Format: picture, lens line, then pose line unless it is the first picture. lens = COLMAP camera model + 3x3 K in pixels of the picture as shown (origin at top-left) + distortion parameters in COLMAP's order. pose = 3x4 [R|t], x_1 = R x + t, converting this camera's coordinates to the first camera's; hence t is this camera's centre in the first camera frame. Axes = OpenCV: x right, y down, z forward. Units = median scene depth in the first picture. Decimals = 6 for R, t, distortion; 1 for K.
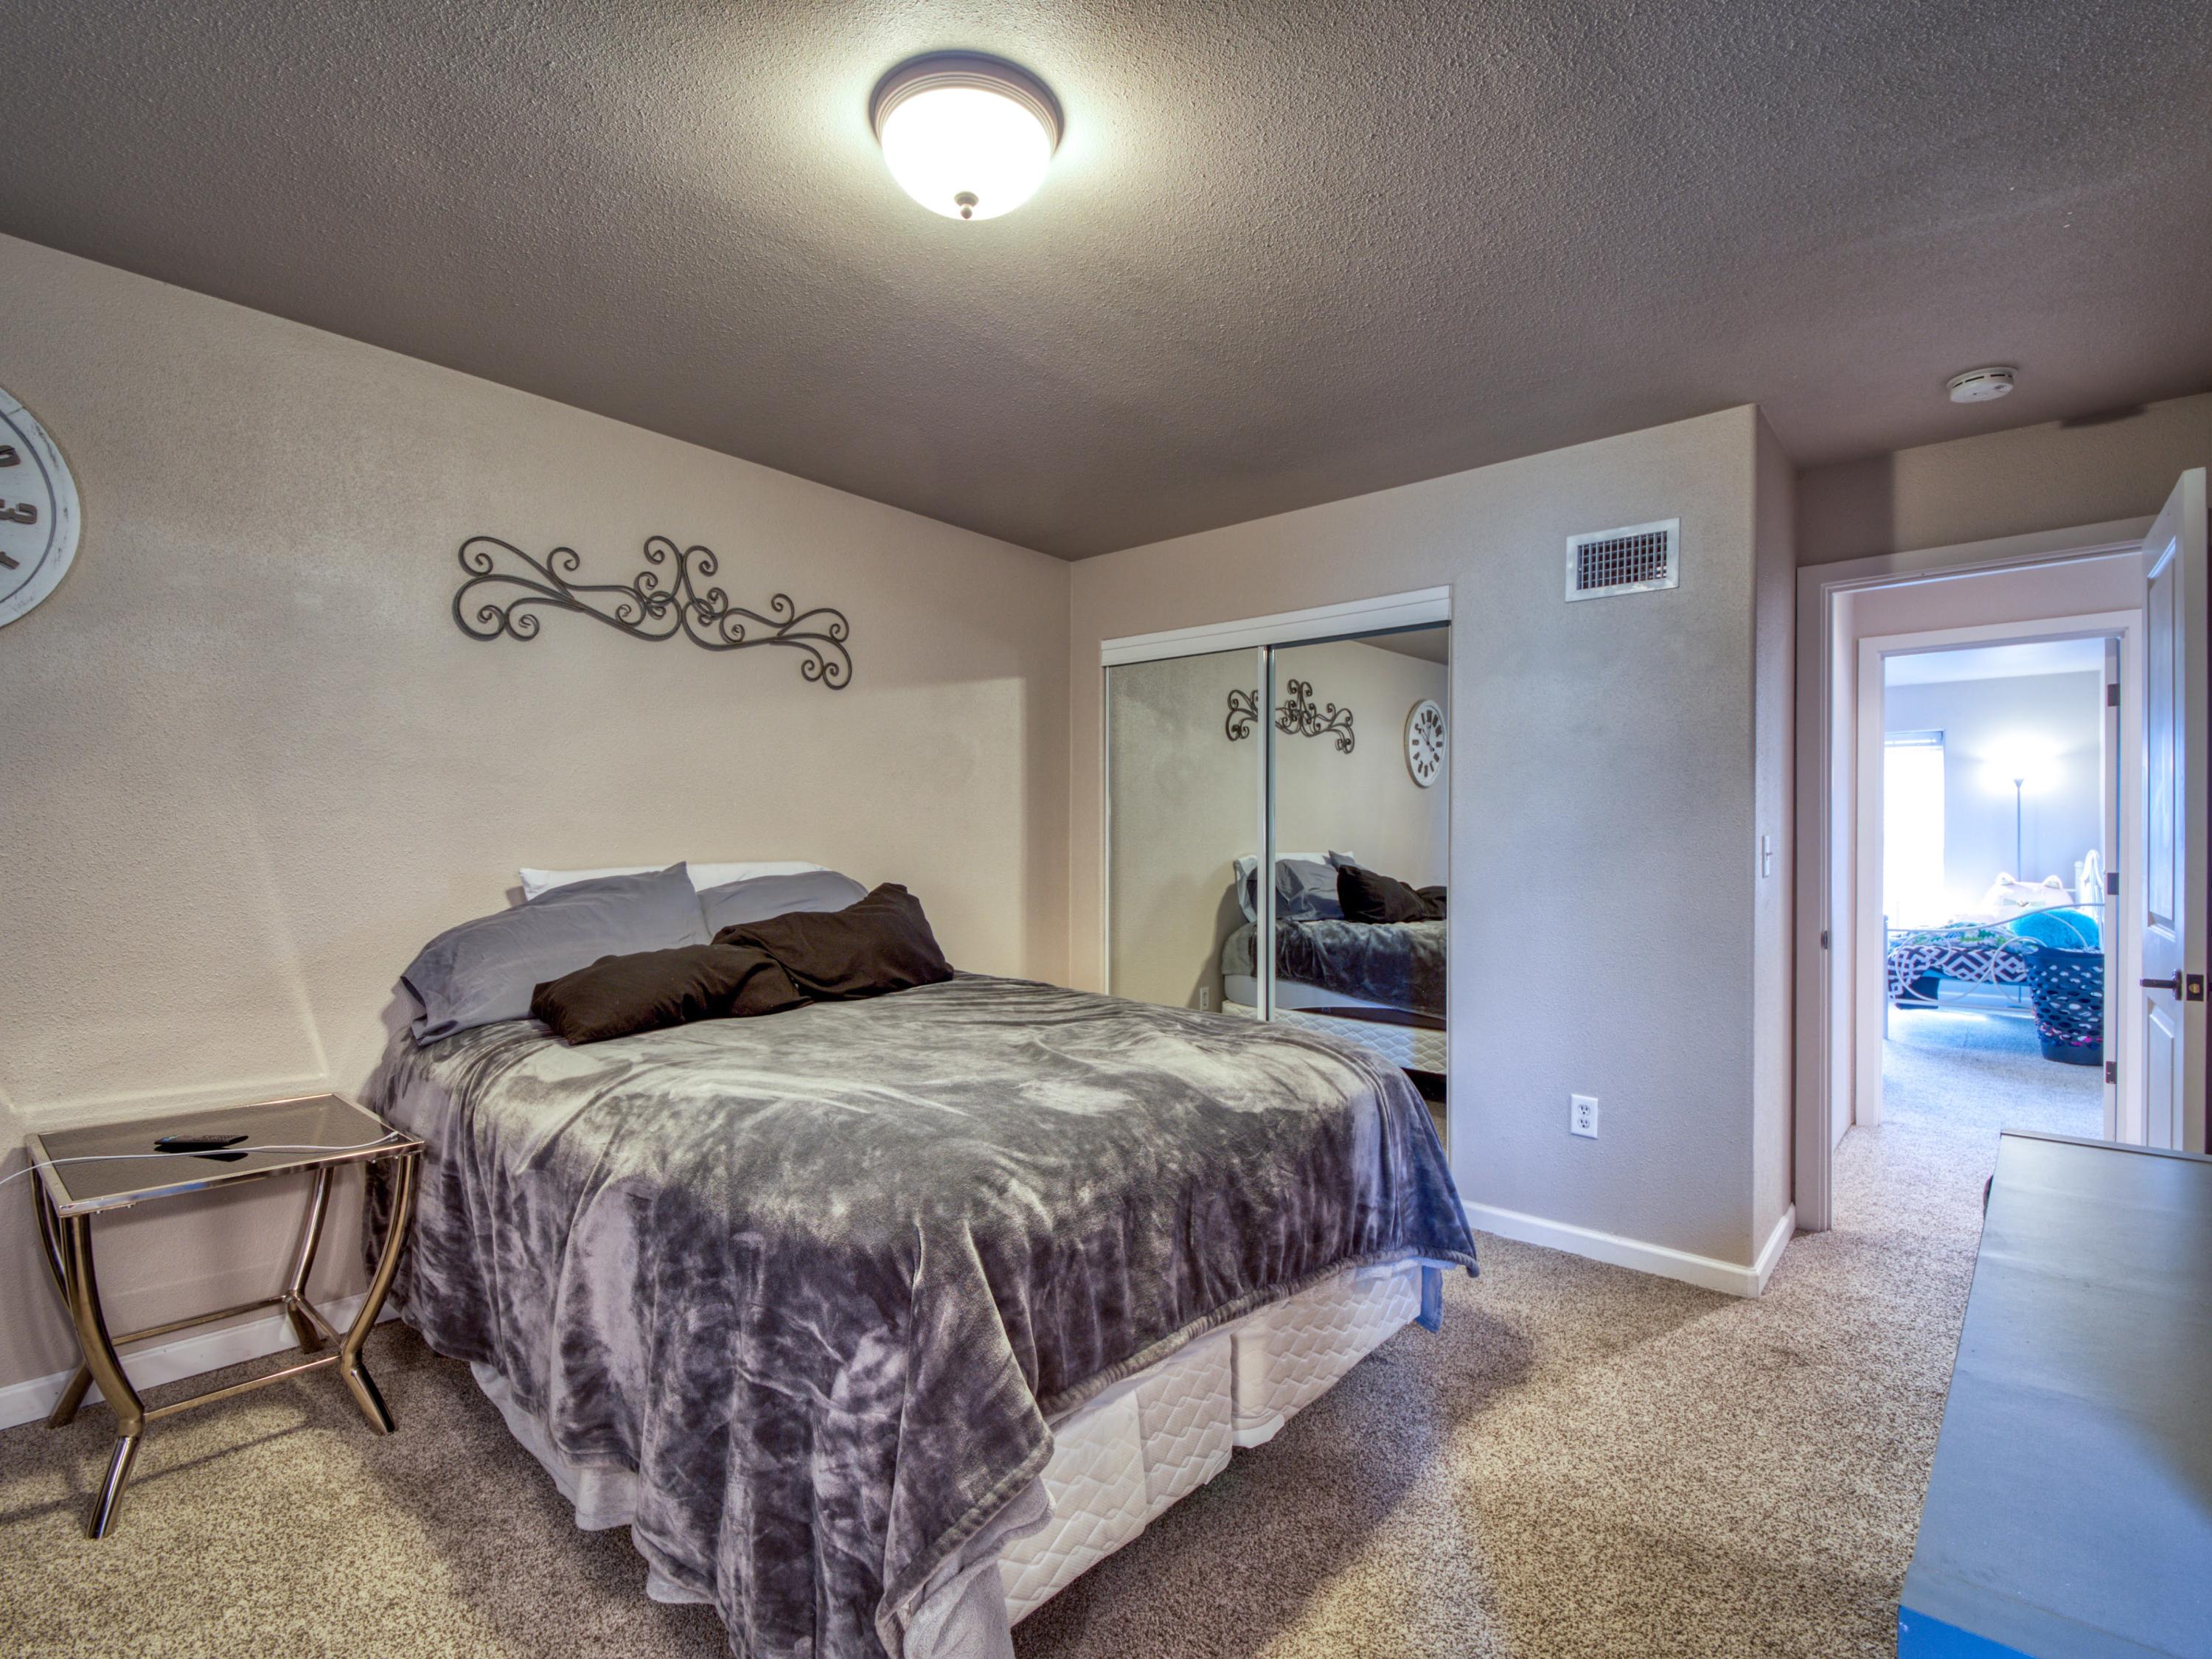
lens RADIAL K [[1043.0, 0, 1121.7], [0, 1043.0, 825.7], [0, 0, 1]] dist [0.028411, -0.023291]
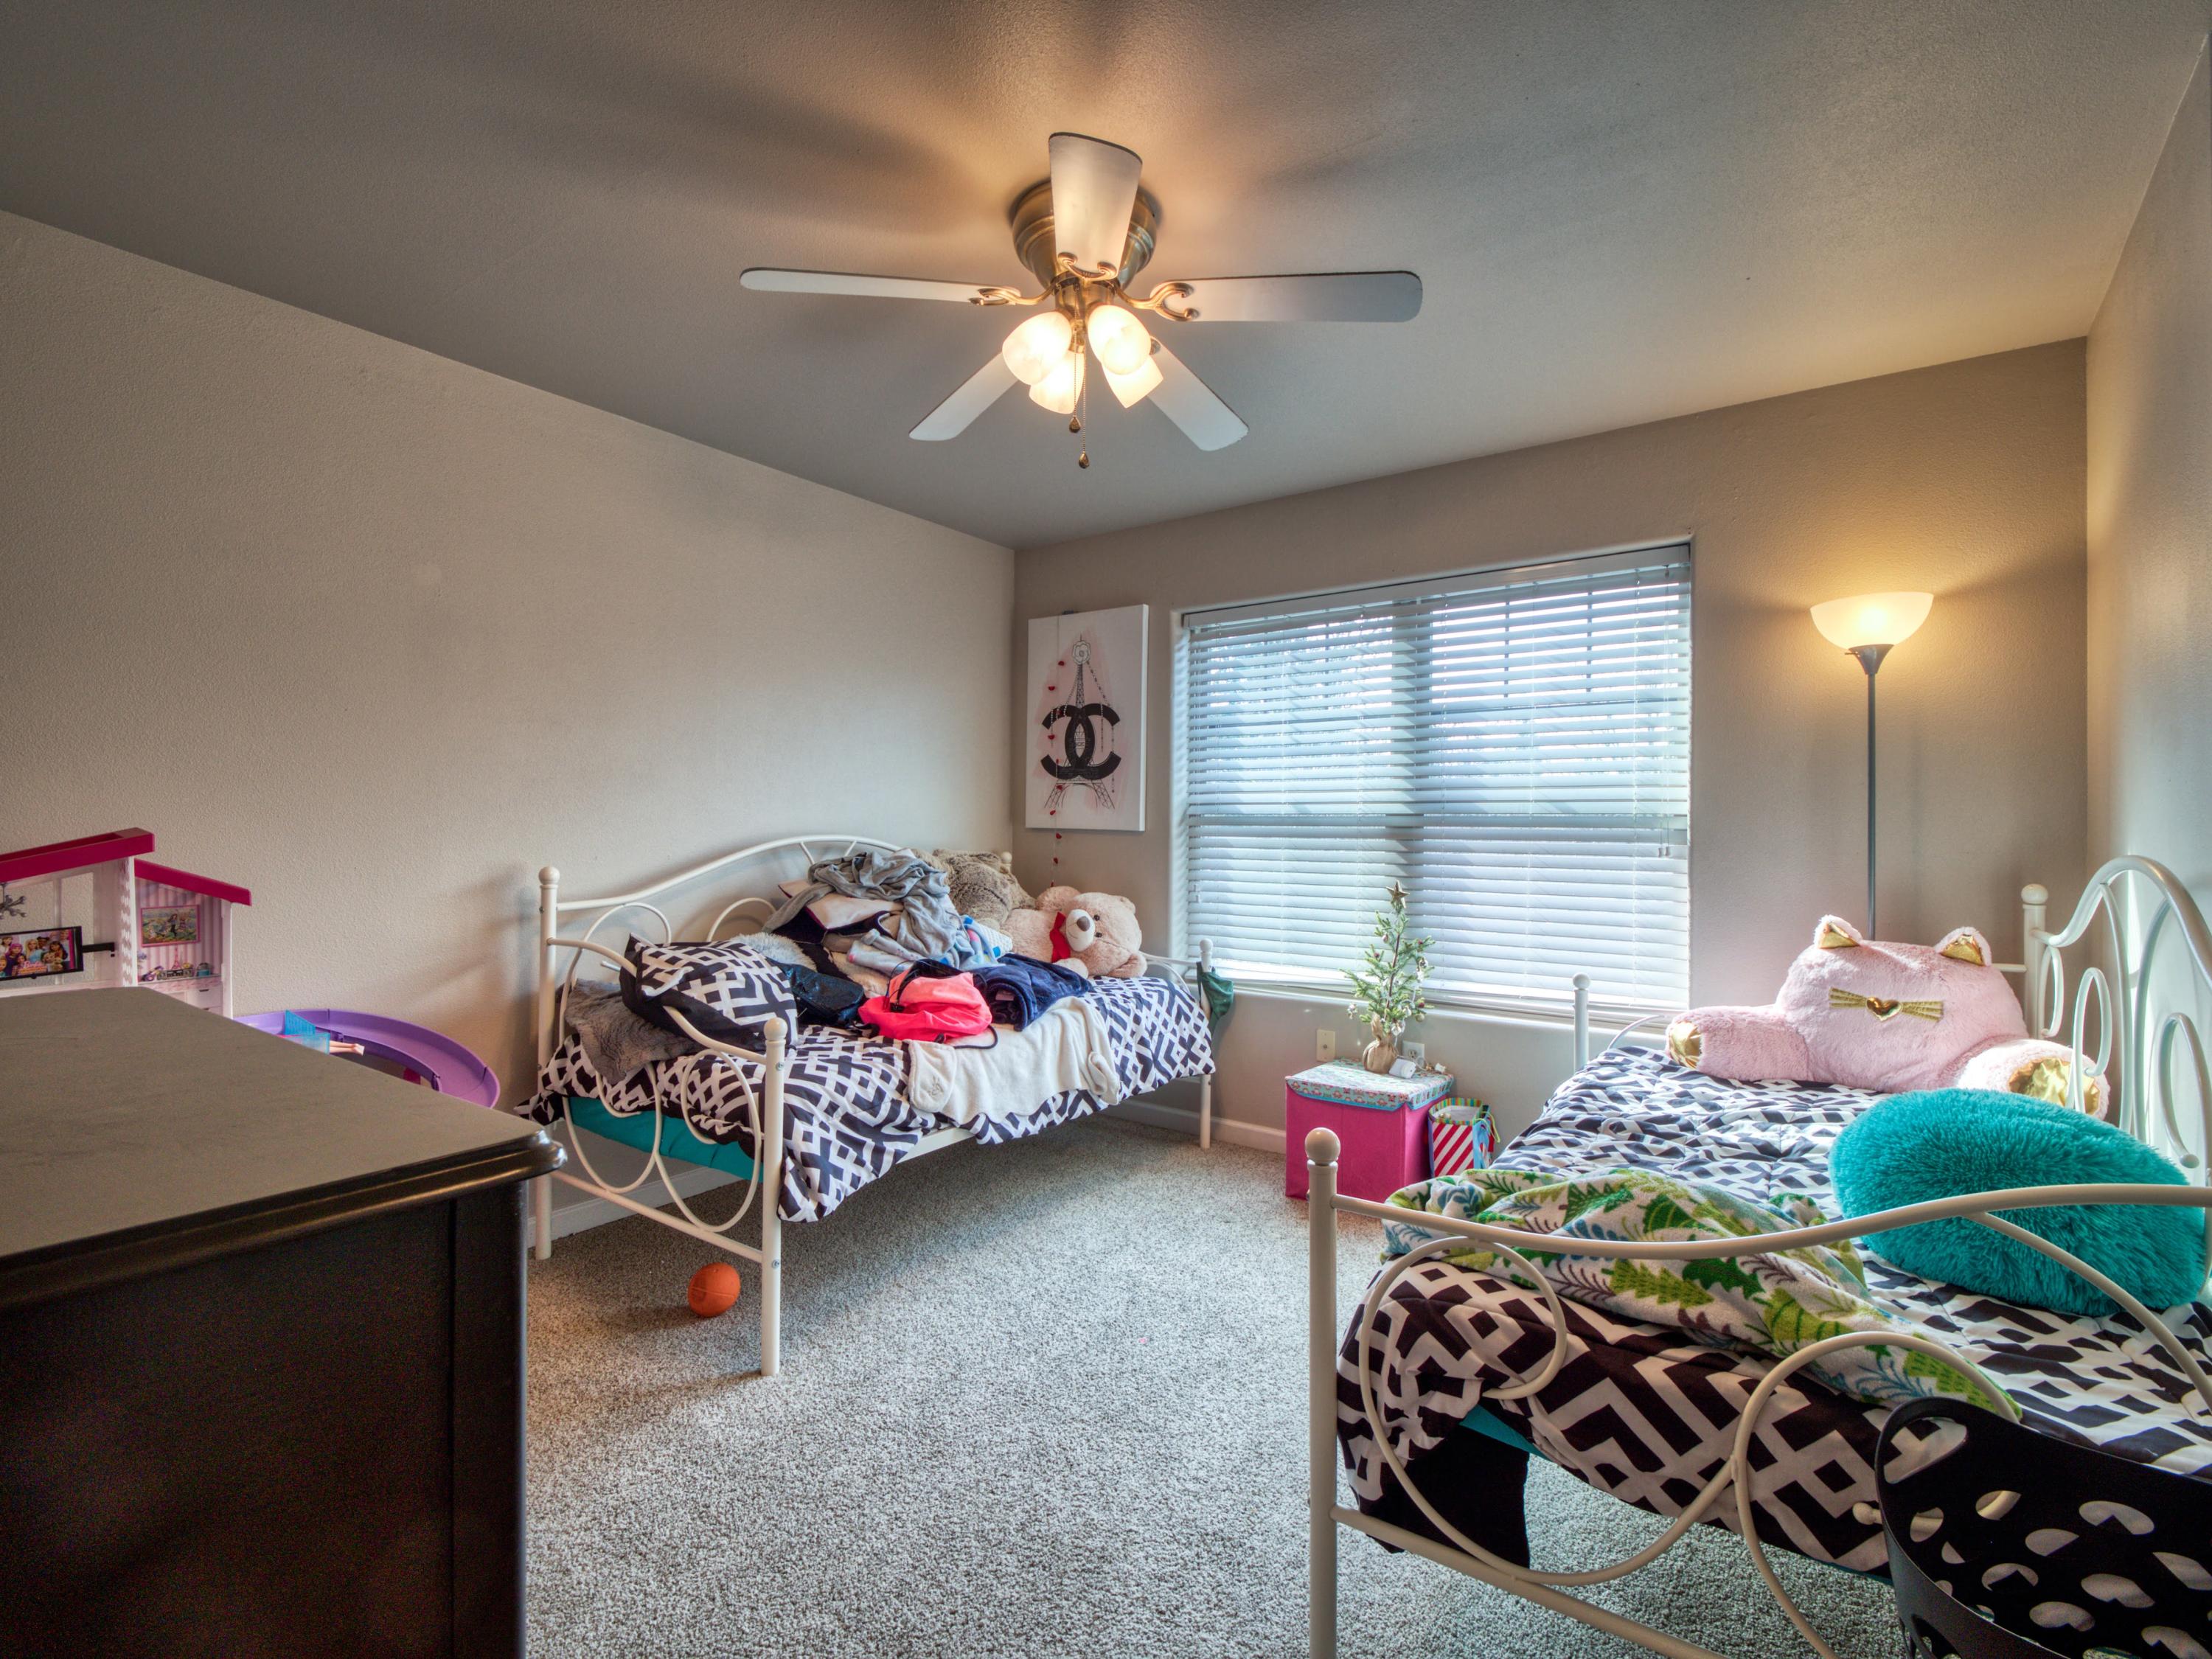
lens RADIAL K [[1043.0, 0, 1121.7], [0, 1043.0, 825.7], [0, 0, 1]] dist [0.028411, -0.023291]
pose [[0.996220, 0.004136, 0.086764, 0.679378], [-0.005303, 0.999898, 0.013227, 0.012908], [-0.086701, -0.013637, 0.996141, 0.797167]]
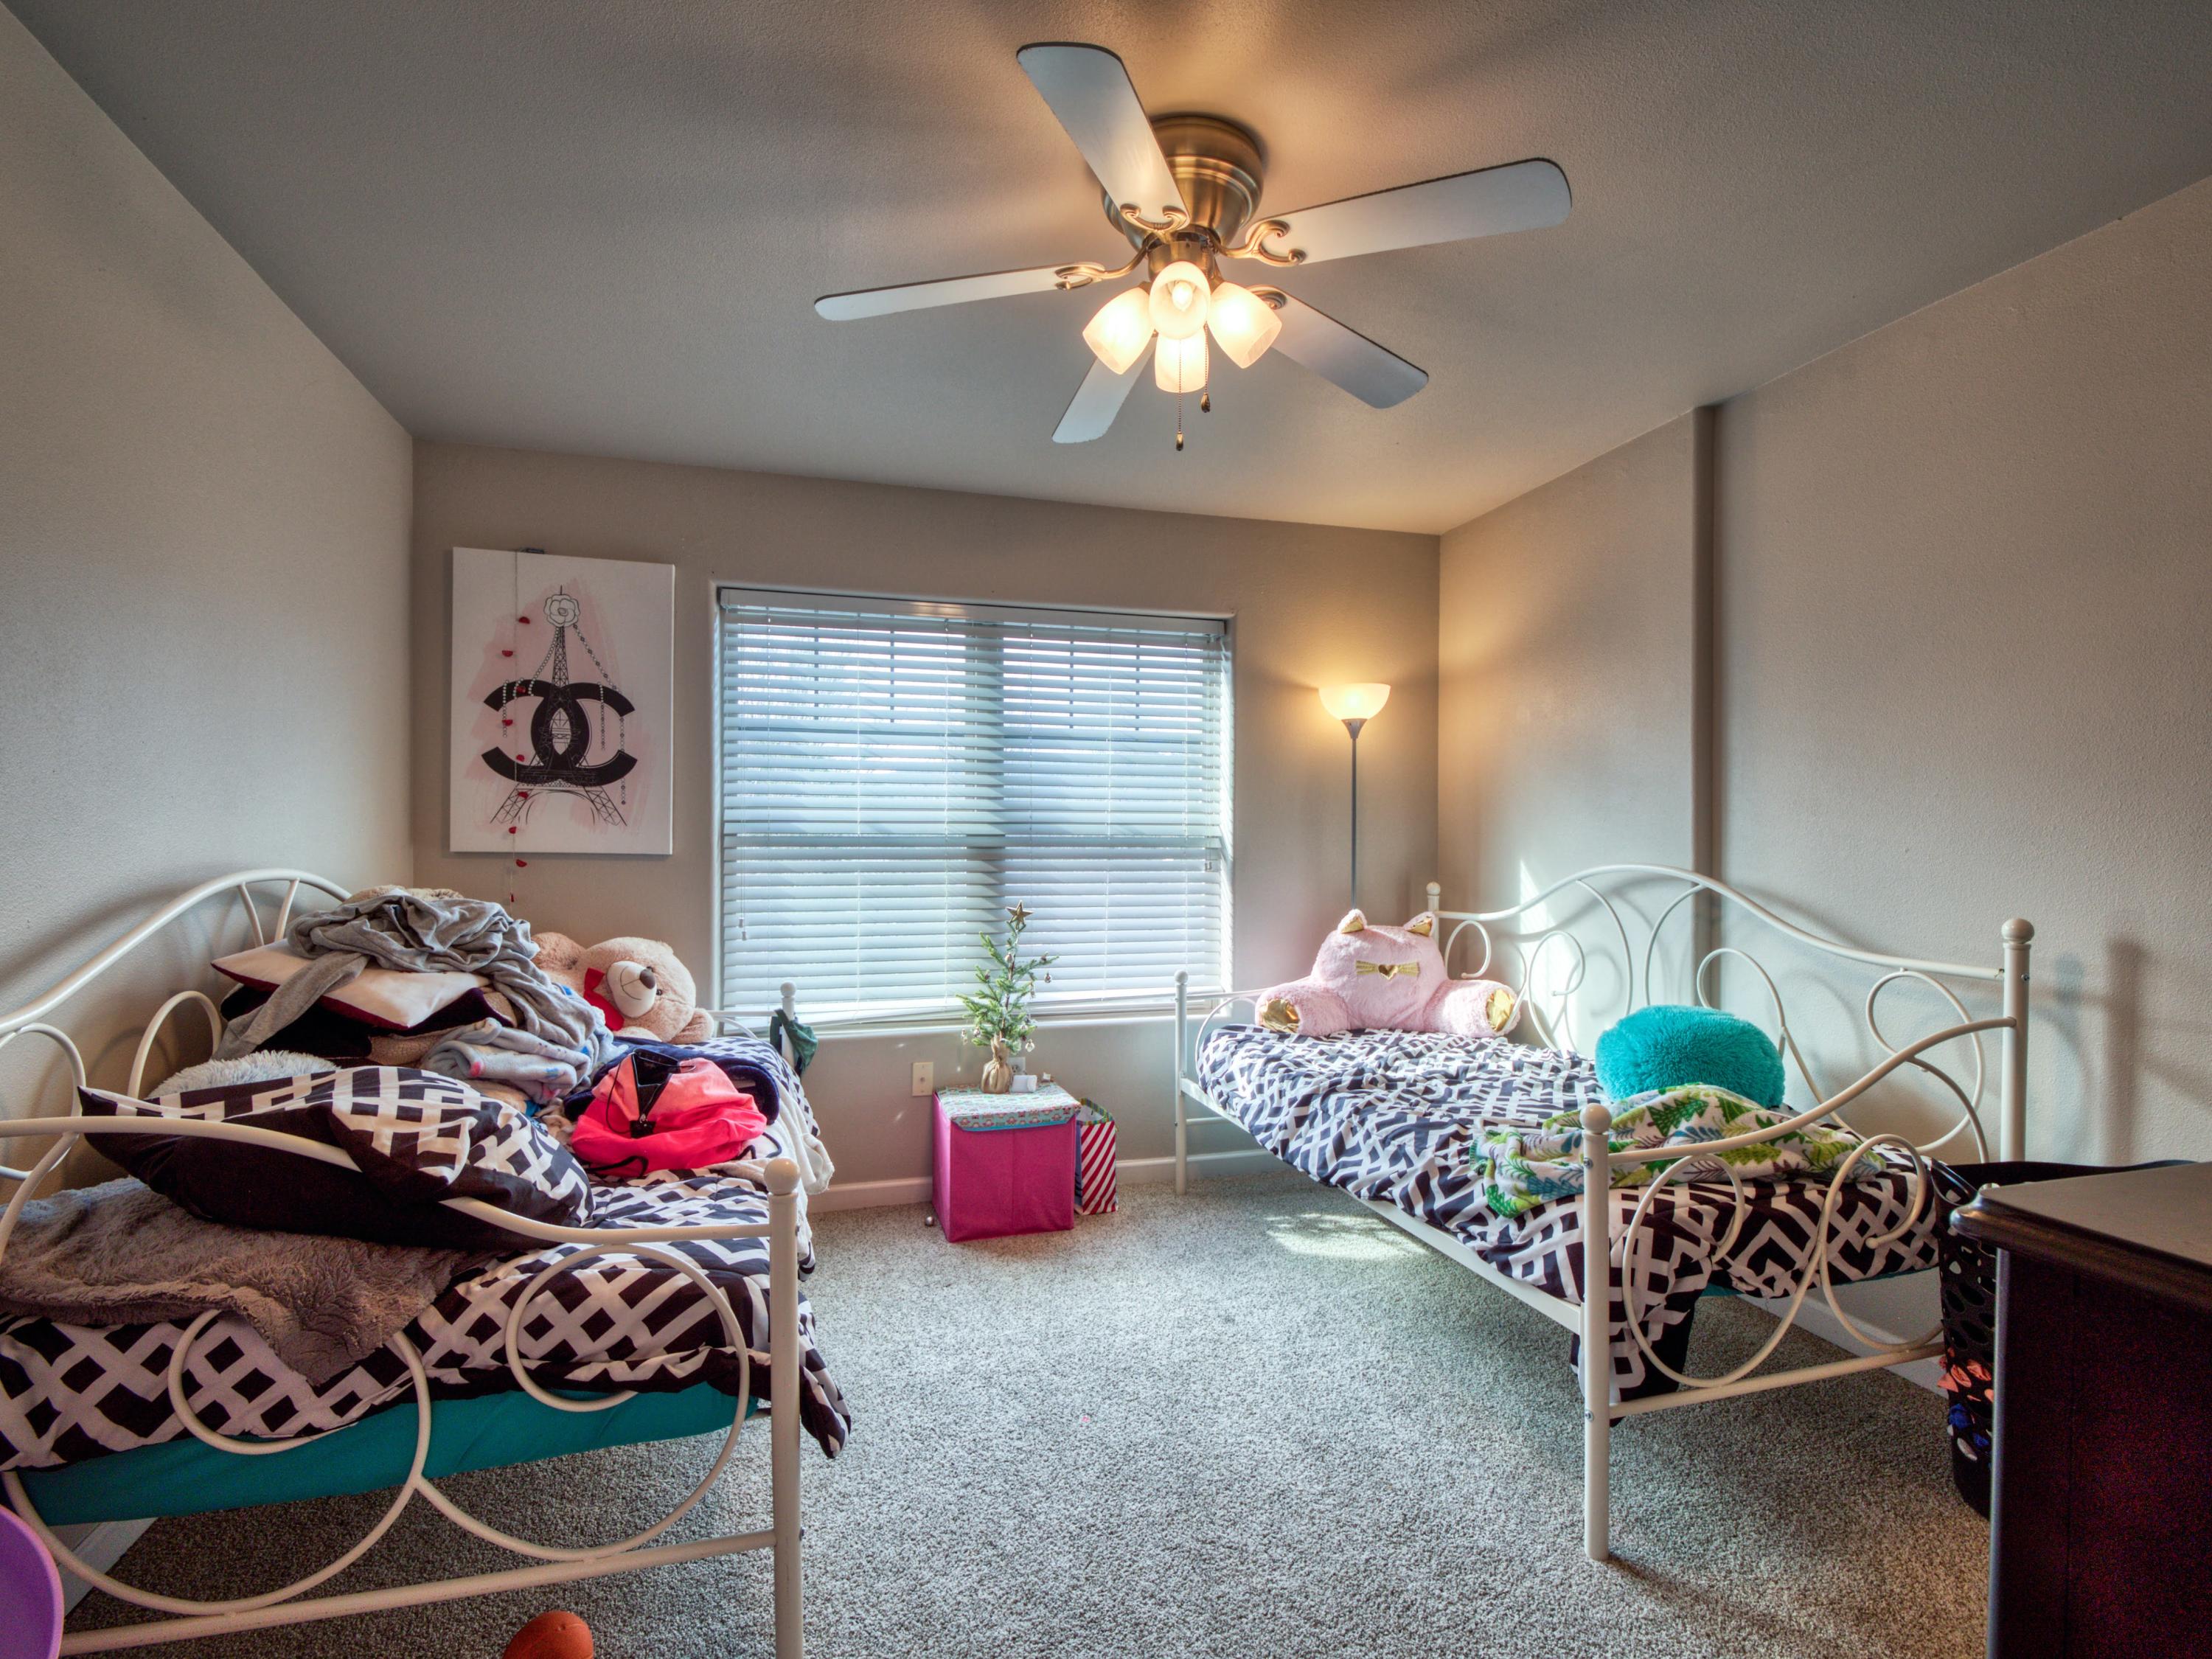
lens RADIAL K [[1037.9, 0, 1131.3], [0, 1037.9, 858.9], [0, 0, 1]] dist [0.035437, -0.030215]
pose [[0.548605, -0.012944, 0.835982, 0.436171], [-0.011702, 0.999663, 0.023158, 0.012450], [-0.836000, -0.022487, 0.548269, 0.981661]]
